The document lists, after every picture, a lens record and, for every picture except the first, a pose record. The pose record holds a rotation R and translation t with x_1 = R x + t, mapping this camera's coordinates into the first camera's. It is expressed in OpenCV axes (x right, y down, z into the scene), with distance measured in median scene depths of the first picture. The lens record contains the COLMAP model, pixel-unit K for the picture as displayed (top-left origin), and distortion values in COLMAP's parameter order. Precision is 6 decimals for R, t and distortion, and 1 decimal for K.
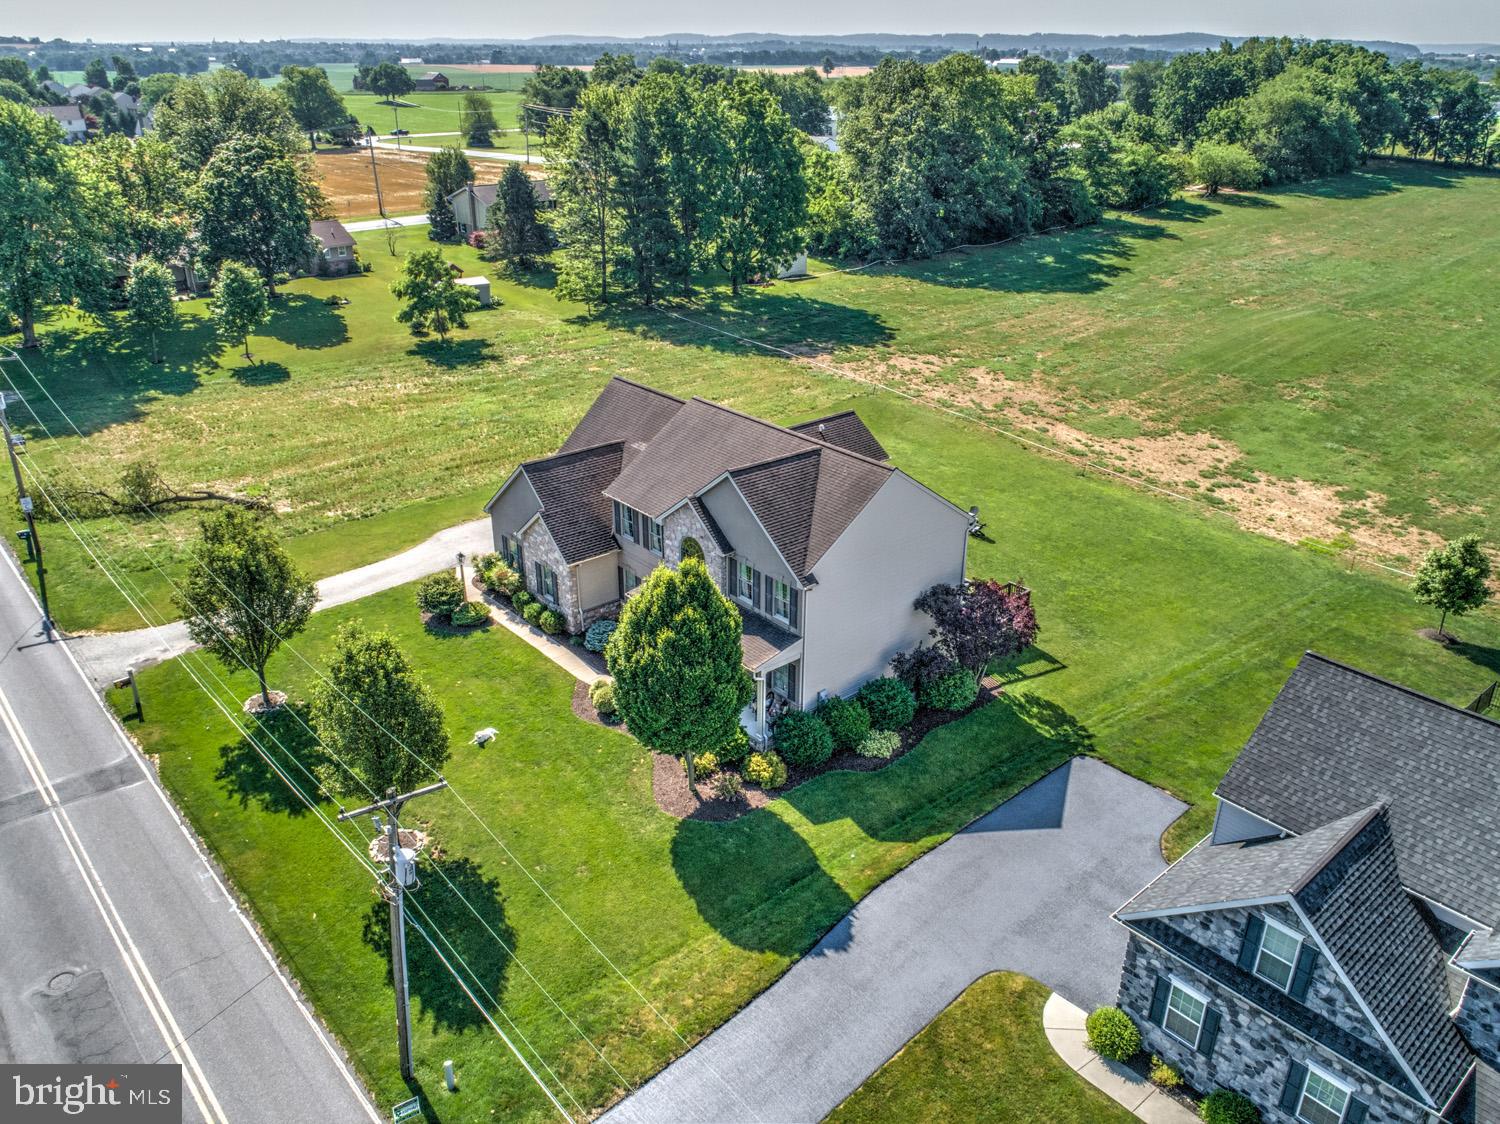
lens RADIAL K [[1135.5, 0, 751.6], [0, 1135.5, 564.5], [0, 0, 1]] dist [-0.019269, 0.008489]
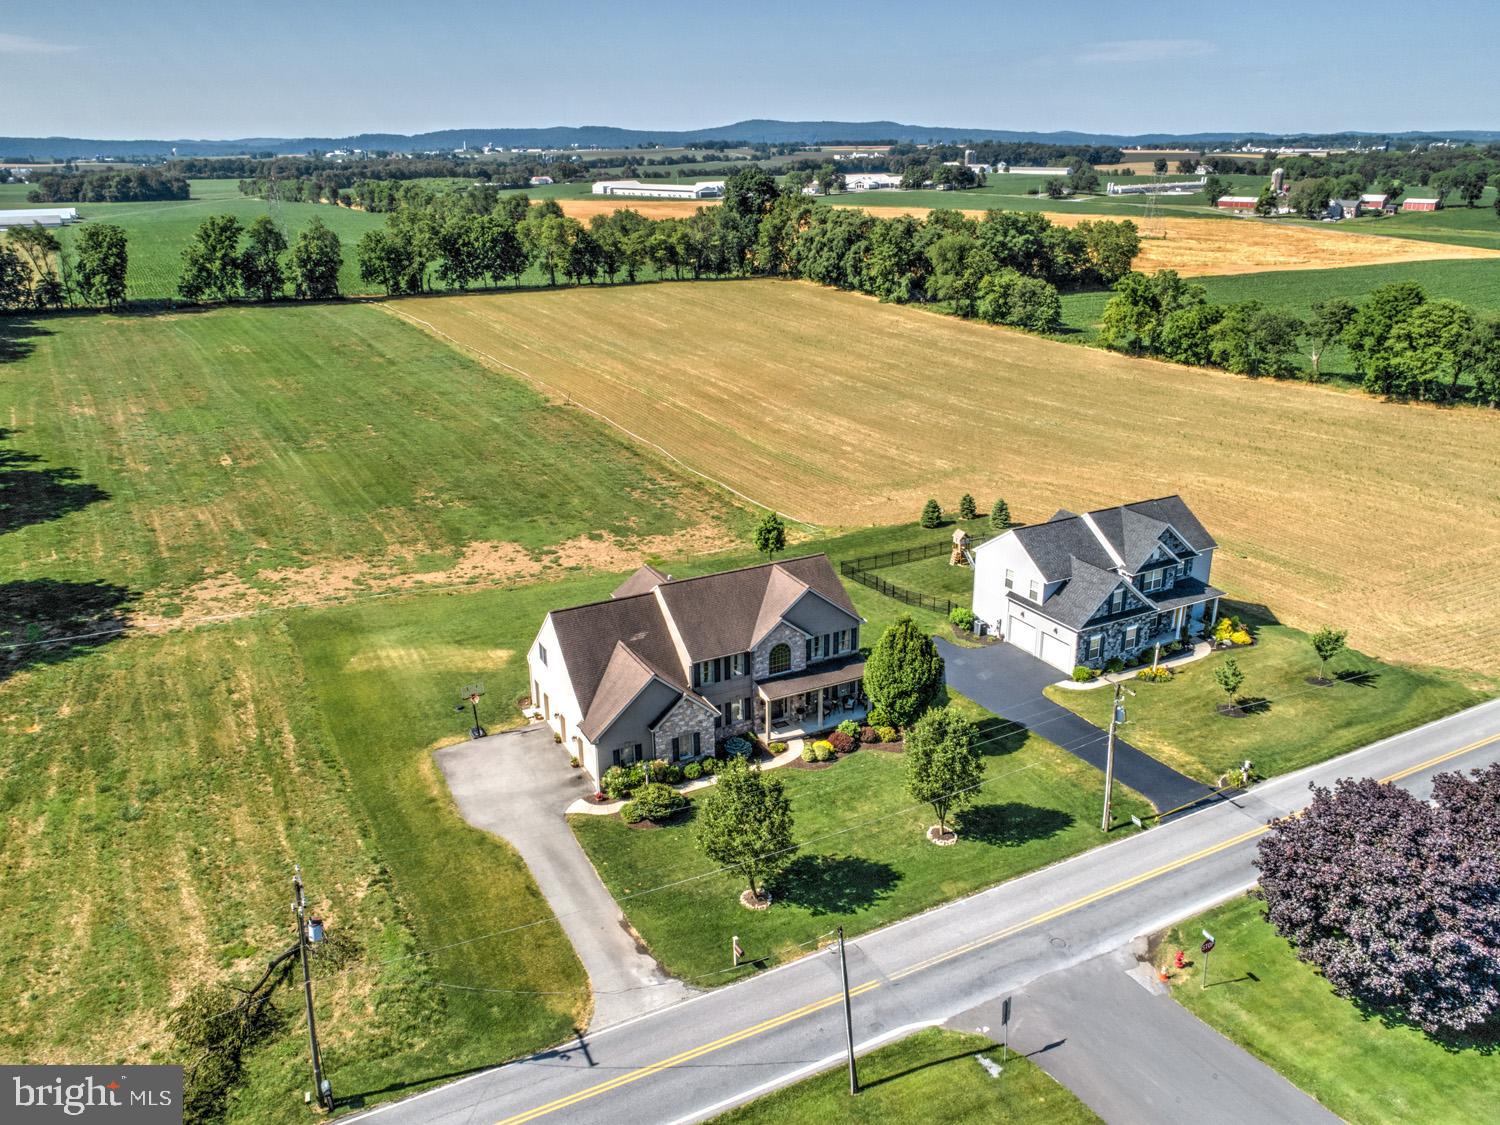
lens RADIAL K [[1136.0, 0, 750.0], [0, 1136.0, 567.1], [0, 0, 1]] dist [-0.019378, 0.010381]
pose [[0.223000, -0.347816, 0.910656, -0.933387], [0.416567, 0.878591, 0.233560, -0.321560], [-0.881330, 0.327265, 0.340814, 0.293071]]
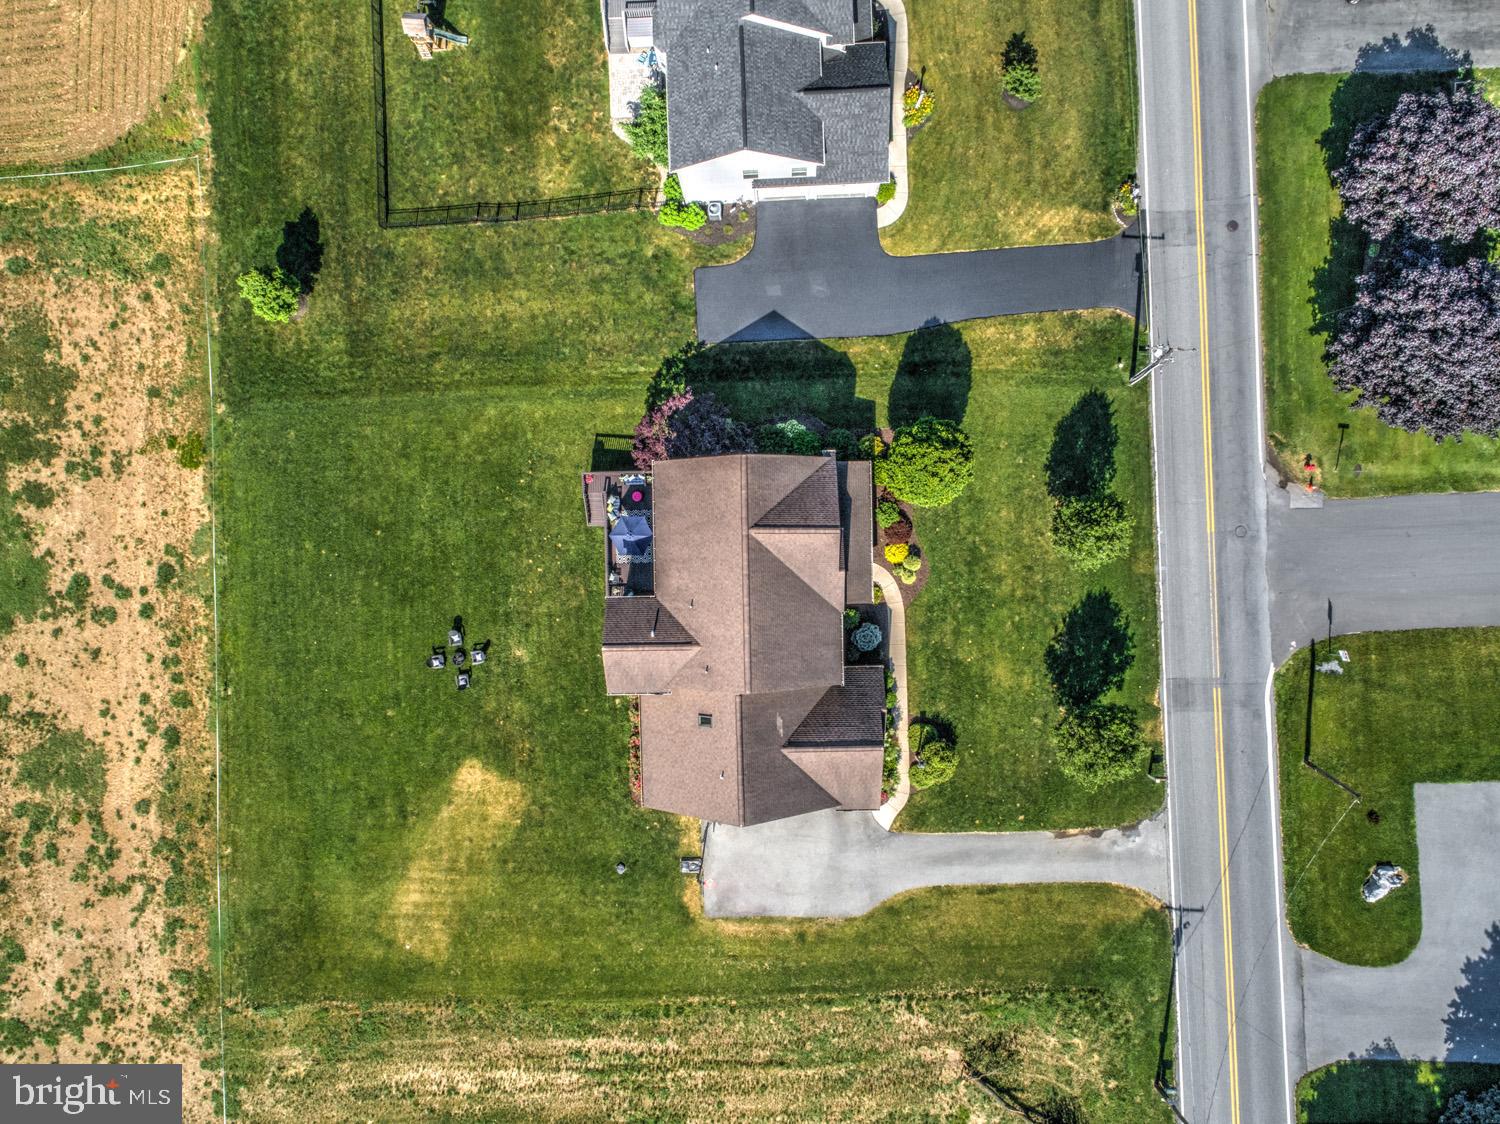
lens RADIAL K [[1135.5, 0, 751.6], [0, 1135.5, 564.5], [0, 0, 1]] dist [-0.019269, 0.008489]
pose [[-0.773734, -0.633412, 0.011225, 0.011748], [0.283212, -0.329995, 0.900497, -0.813987], [-0.566681, 0.699924, 0.434718, 0.292452]]
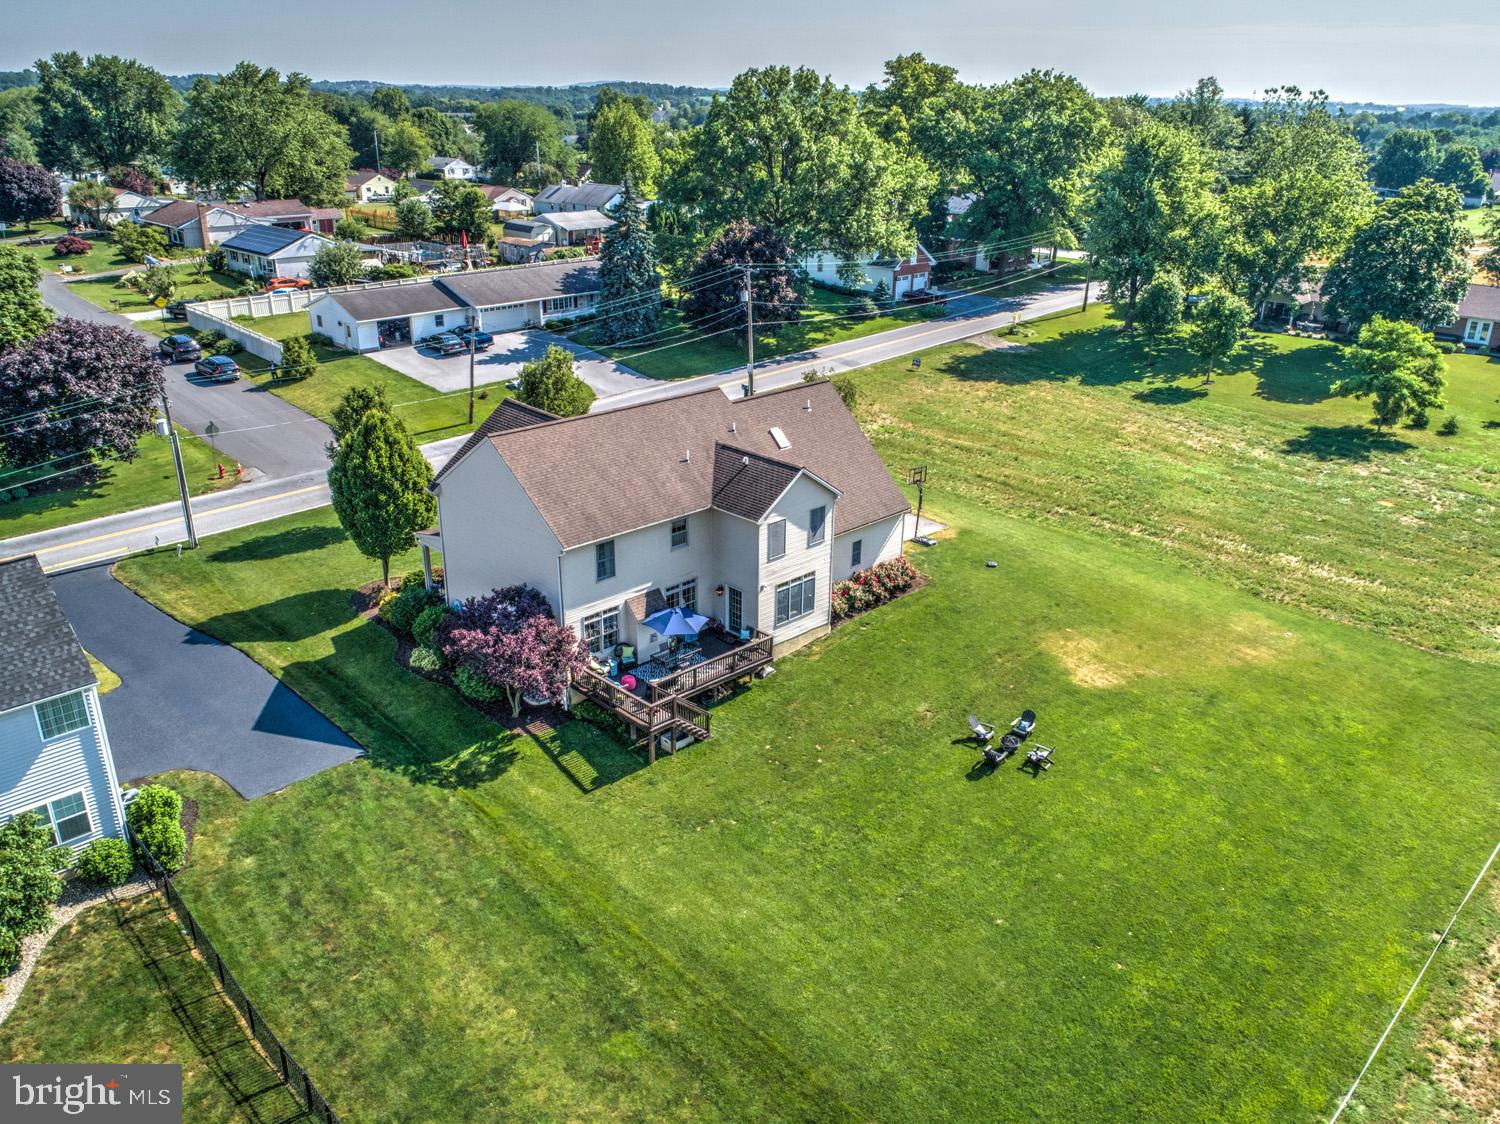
lens RADIAL K [[1140.7, 0, 748.8], [0, 1140.7, 564.5], [0, 0, 1]] dist [-0.011427, -0.000769]
pose [[0.057922, 0.376247, -0.924707, 0.695266], [-0.427747, 0.846285, 0.317545, -0.252568], [0.902041, 0.377148, 0.209957, 0.621307]]
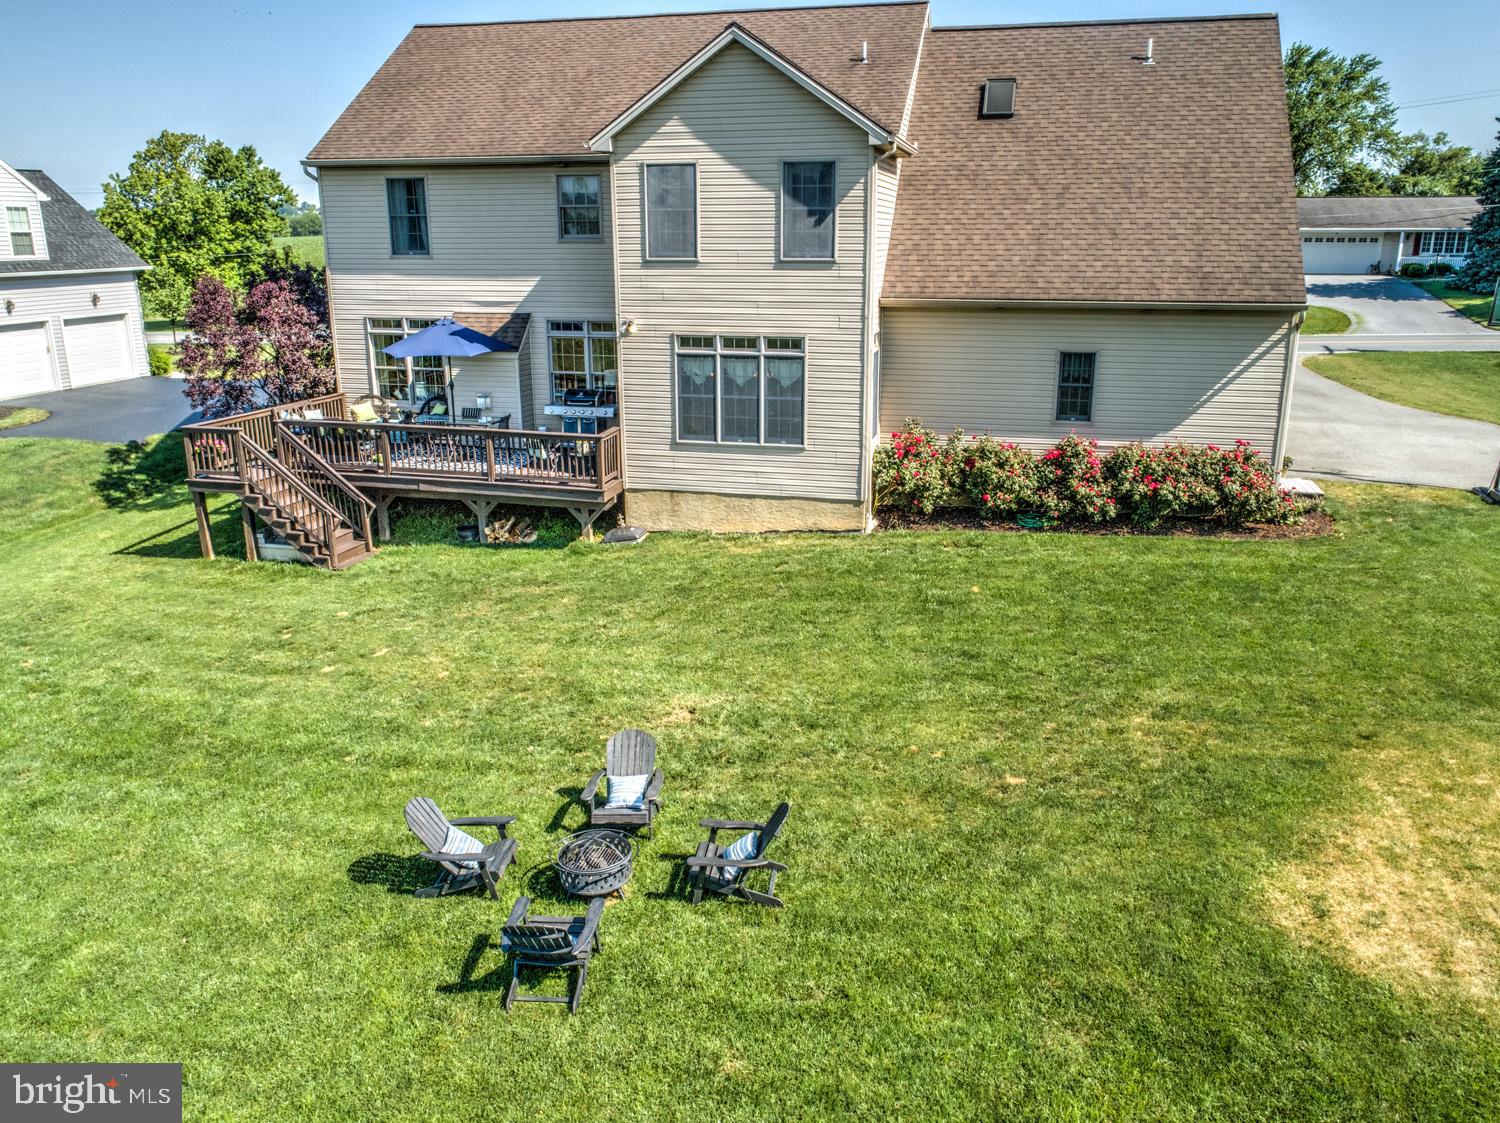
lens RADIAL K [[1134.5, 0, 752.3], [0, 1134.5, 565.0], [0, 0, 1]] dist [-0.020217, 0.009533]
pose [[-0.810924, 0.163364, -0.561884, 0.228545], [-0.246324, 0.775710, 0.581033, -0.159280], [0.530779, 0.609579, -0.588801, 0.993957]]
